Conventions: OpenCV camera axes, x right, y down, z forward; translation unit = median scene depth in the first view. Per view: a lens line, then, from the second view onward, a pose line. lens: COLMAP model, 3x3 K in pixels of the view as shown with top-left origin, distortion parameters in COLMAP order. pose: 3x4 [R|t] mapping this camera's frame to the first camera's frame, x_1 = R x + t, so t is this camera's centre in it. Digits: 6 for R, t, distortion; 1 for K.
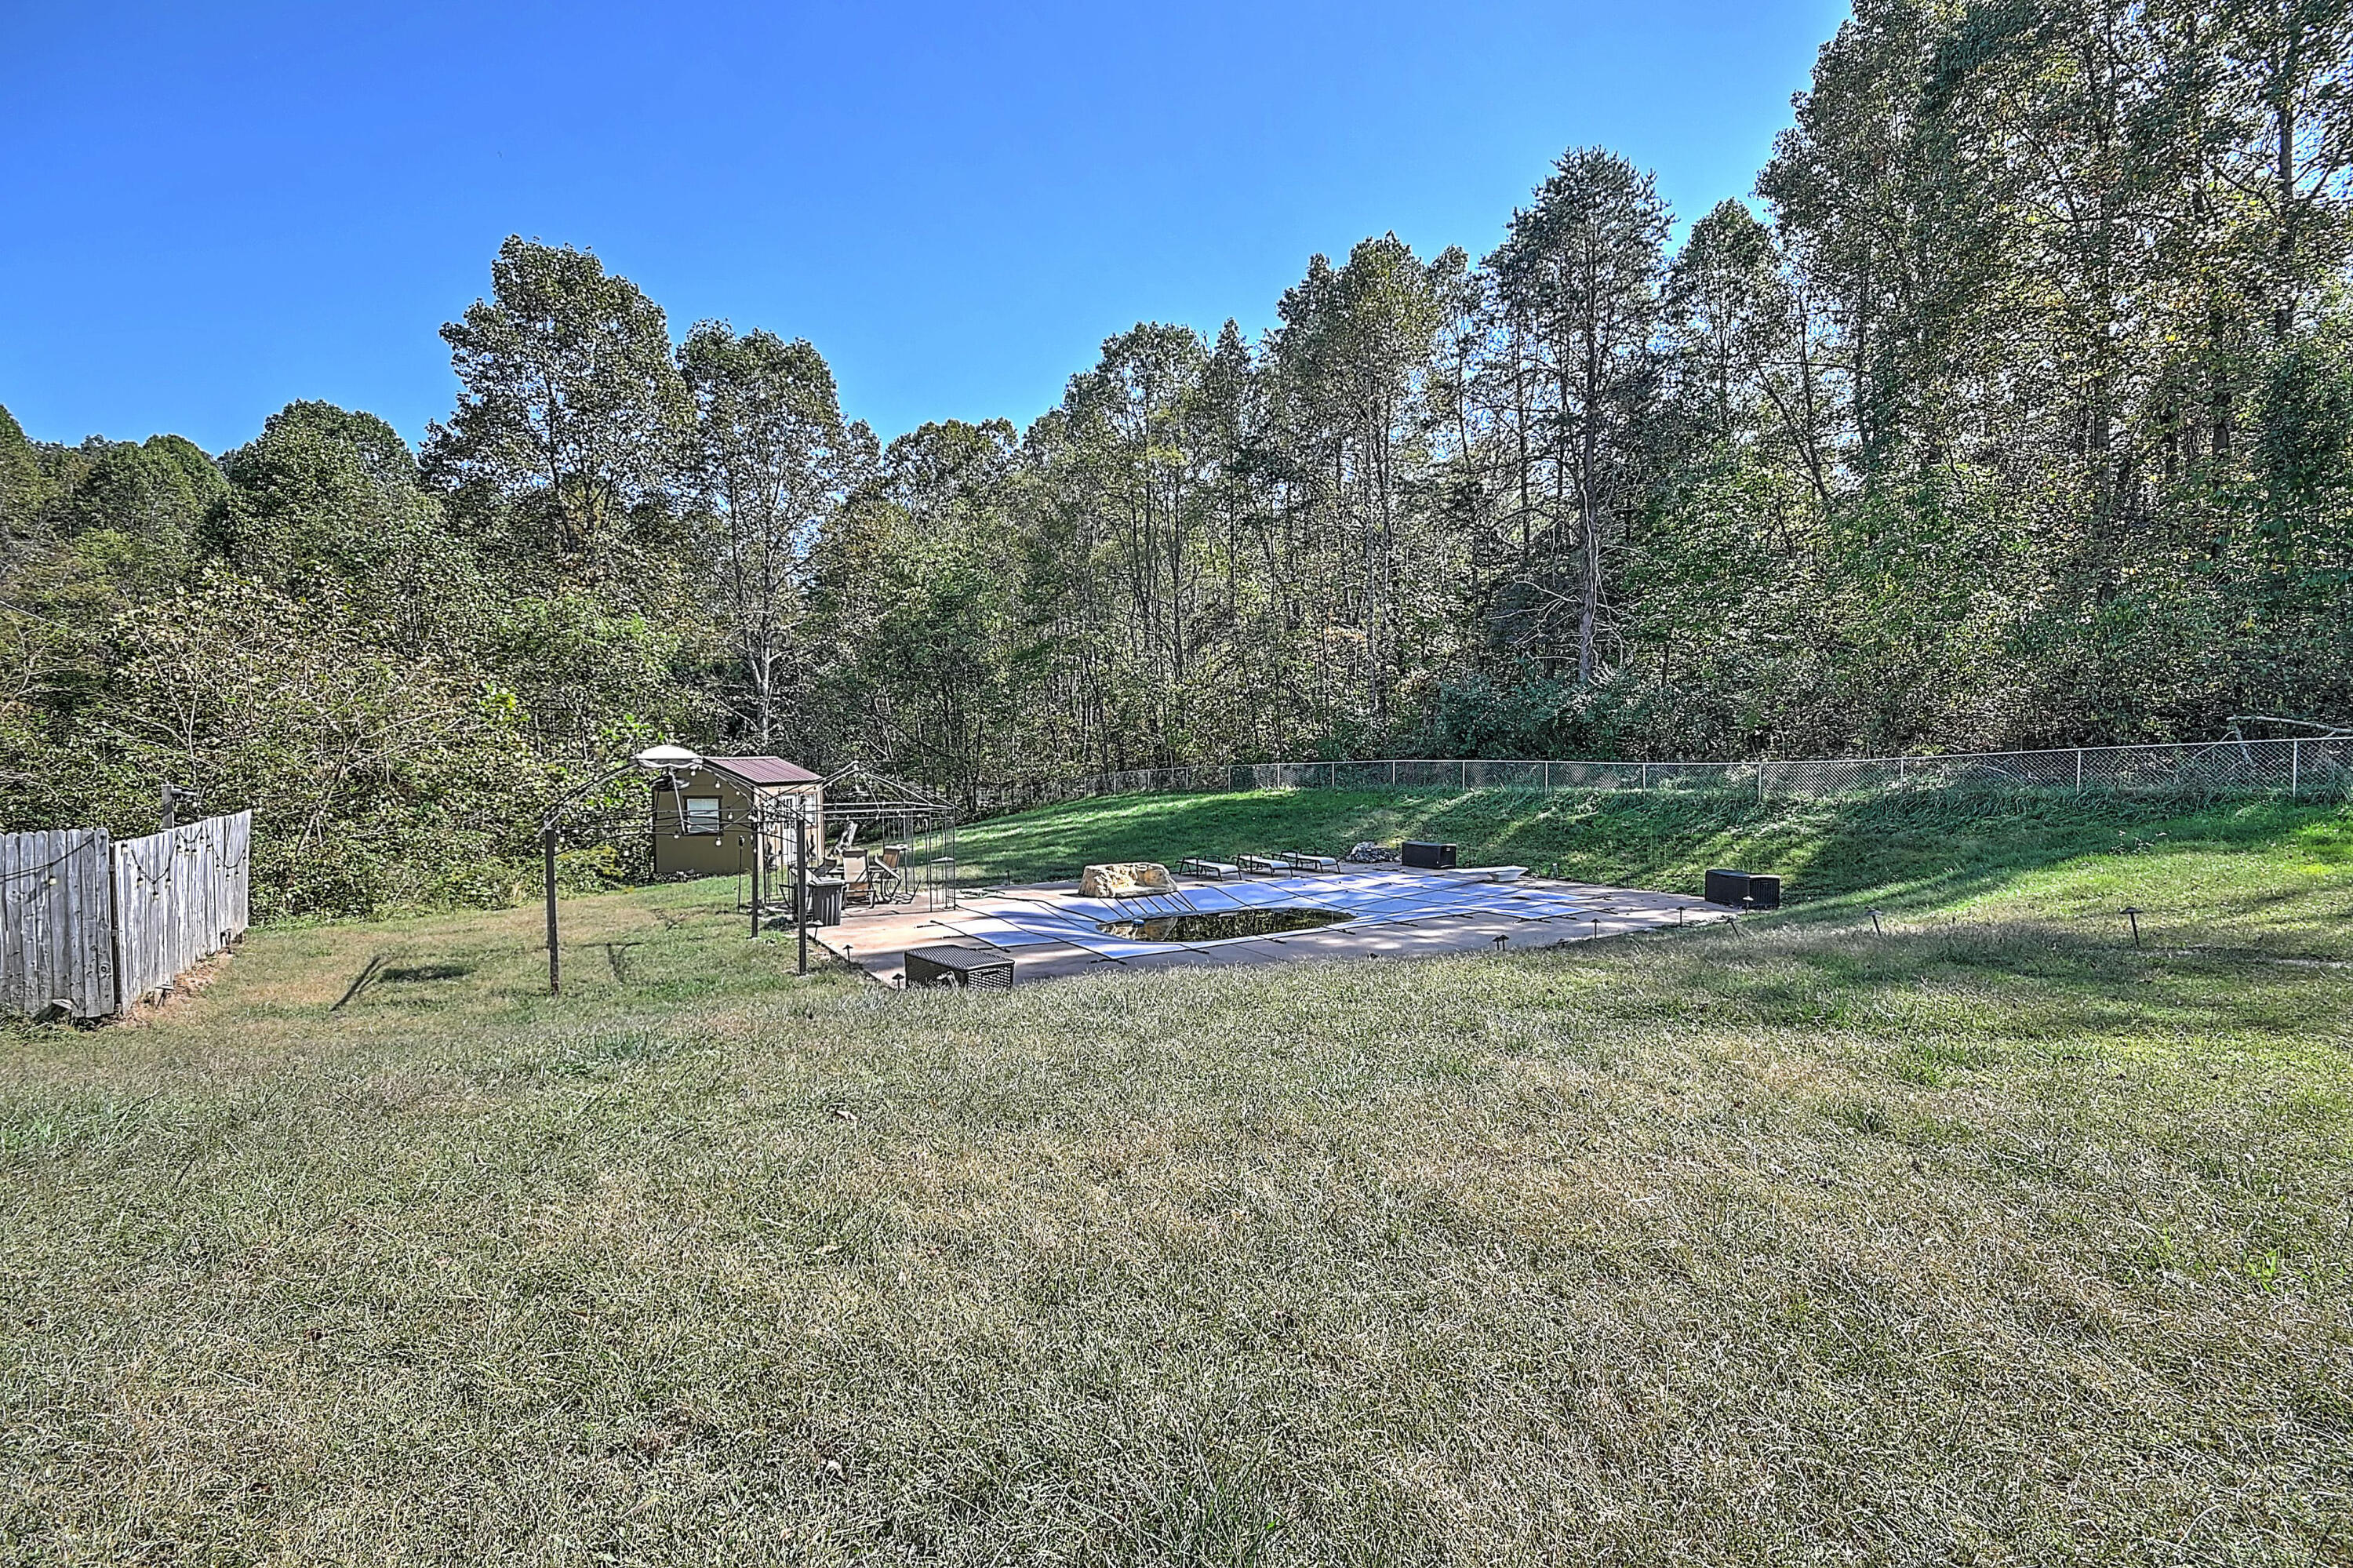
lens RADIAL K [[1041.0, 0, 1184.9], [0, 1041.0, 776.2], [0, 0, 1]] dist [0.003746, -0.007968]
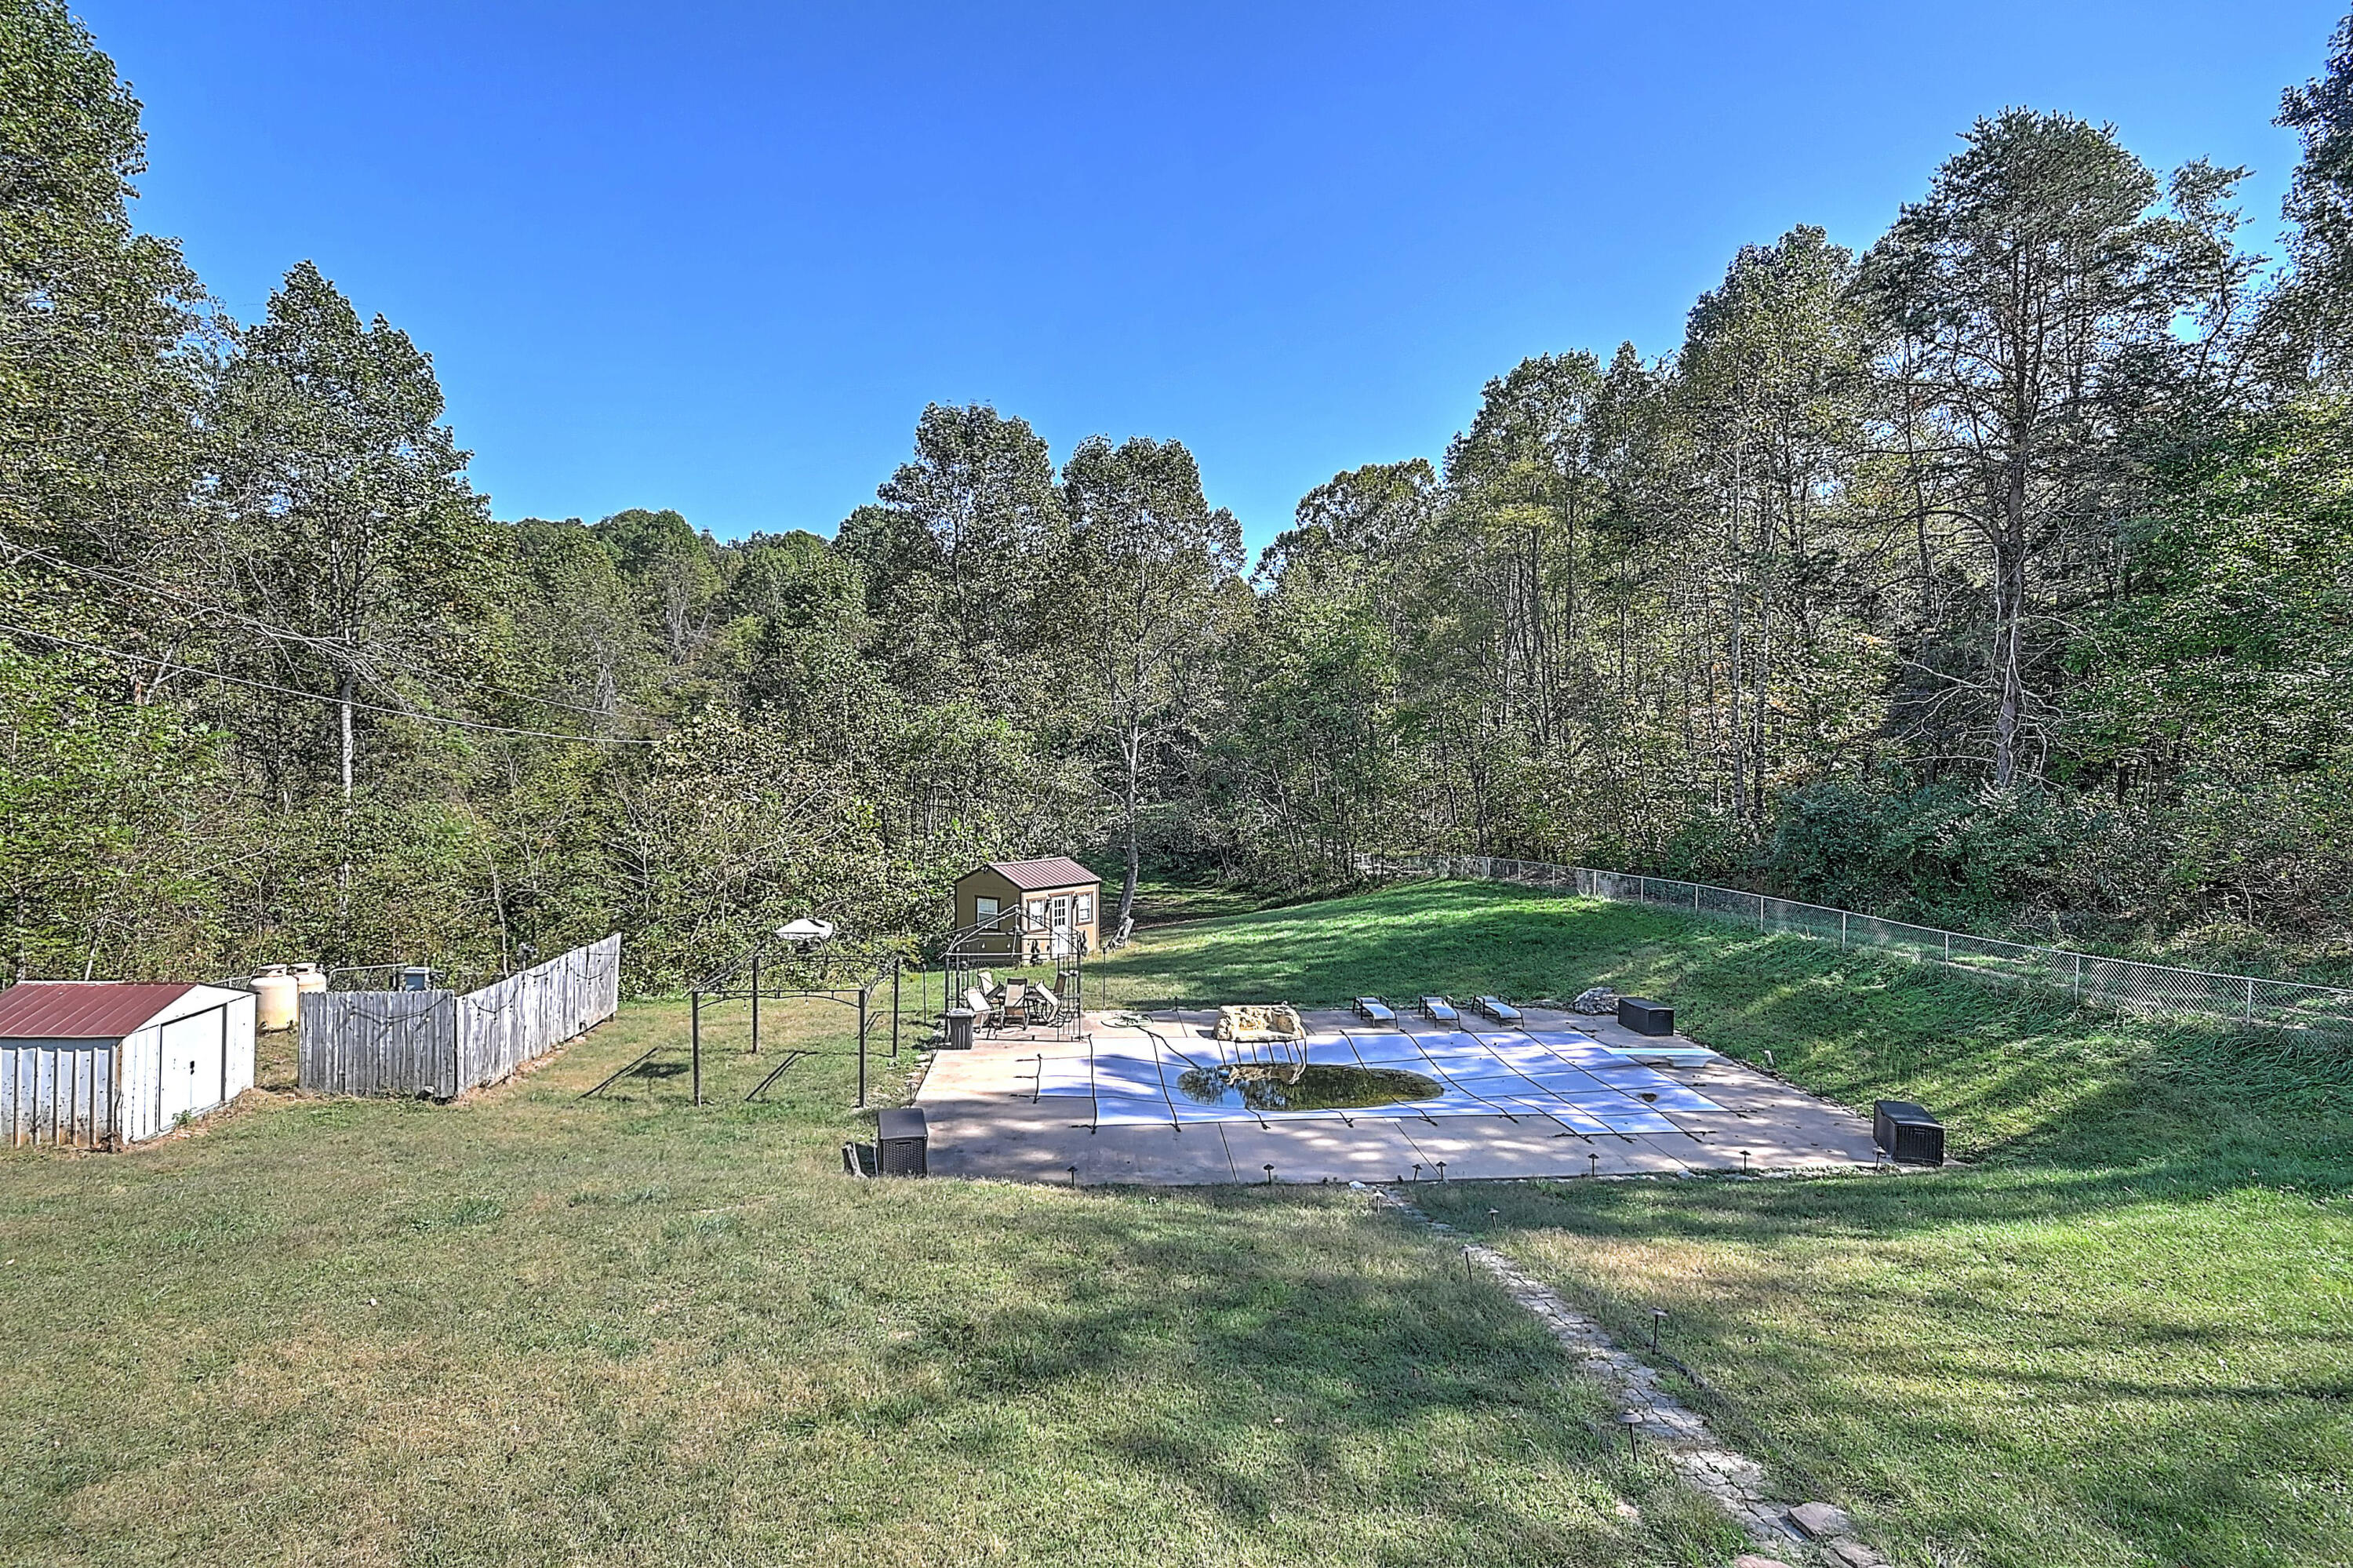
lens RADIAL K [[1131.4, 0, 1171.8], [0, 1131.4, 772.6], [0, 0, 1]] dist [0.005349, -0.006753]
pose [[0.885628, 0.013478, -0.464200, 0.211880], [-0.021605, 0.999692, -0.012194, -0.073882], [0.463892, 0.020829, 0.885647, -0.031789]]
